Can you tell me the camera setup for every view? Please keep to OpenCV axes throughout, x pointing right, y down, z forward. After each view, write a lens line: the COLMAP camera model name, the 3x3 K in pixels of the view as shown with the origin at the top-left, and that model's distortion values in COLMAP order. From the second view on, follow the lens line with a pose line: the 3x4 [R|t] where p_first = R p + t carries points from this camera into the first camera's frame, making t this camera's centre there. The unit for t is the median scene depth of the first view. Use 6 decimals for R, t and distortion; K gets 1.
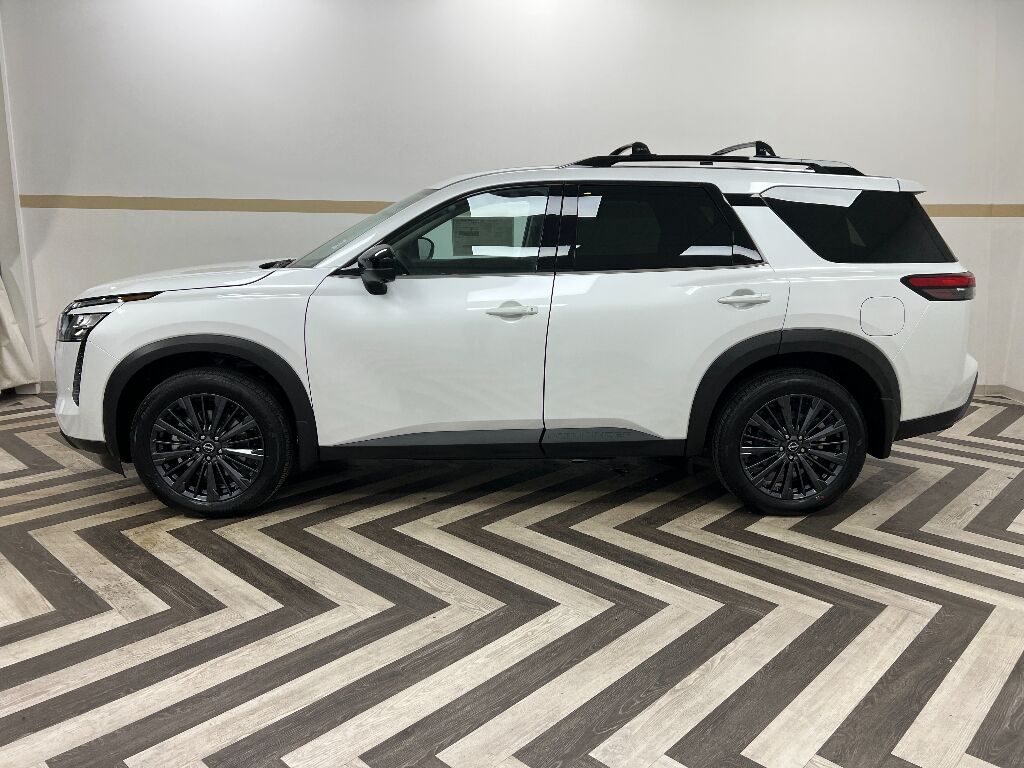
lens RADIAL K [[772.5, 0, 501.4], [0, 772.5, 380.3], [0, 0, 1]] dist [0.074321, -0.086660]
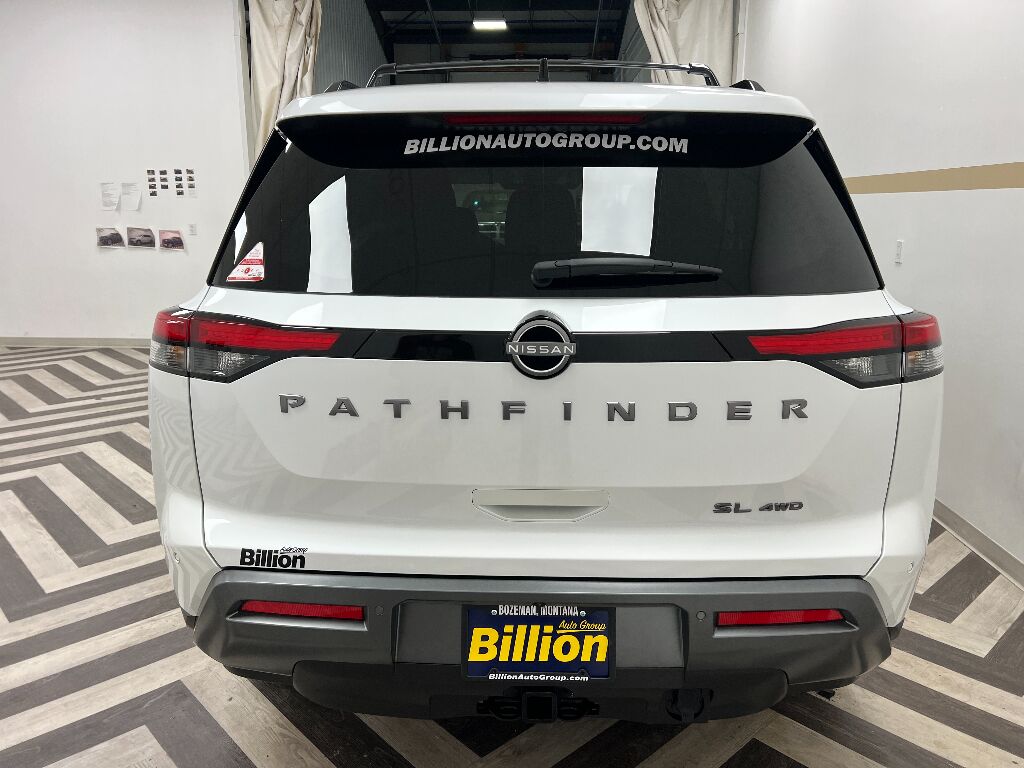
lens RADIAL K [[771.8, 0, 512.0], [0, 771.8, 384.0], [0, 0, 1]] dist [0.062811, -0.067681]
pose [[-0.051809, 0.217429, -0.974700, 1.037252], [-0.208369, 0.952176, 0.223480, -0.239182], [0.976677, 0.214675, -0.004026, 1.221868]]
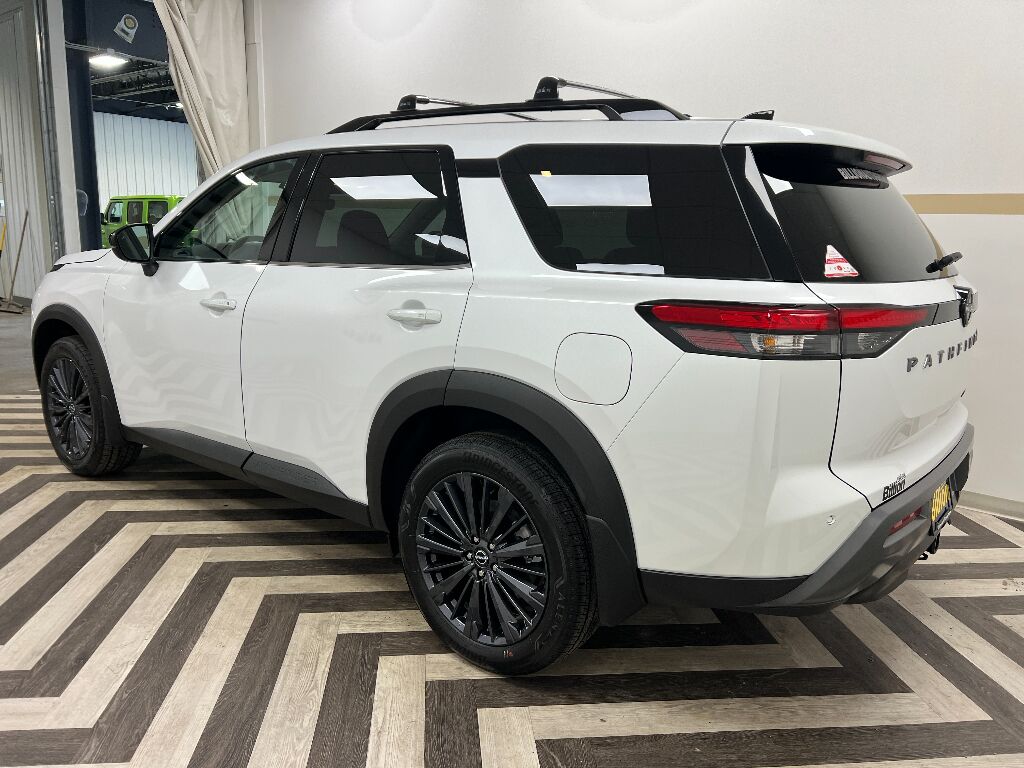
lens RADIAL K [[771.8, 0, 512.0], [0, 771.8, 384.0], [0, 0, 1]] dist [0.062811, -0.067681]
pose [[0.772040, 0.143604, -0.619138, 0.780864], [-0.154623, 0.987311, 0.036191, -0.081845], [0.616478, 0.067792, 0.784448, 0.529890]]
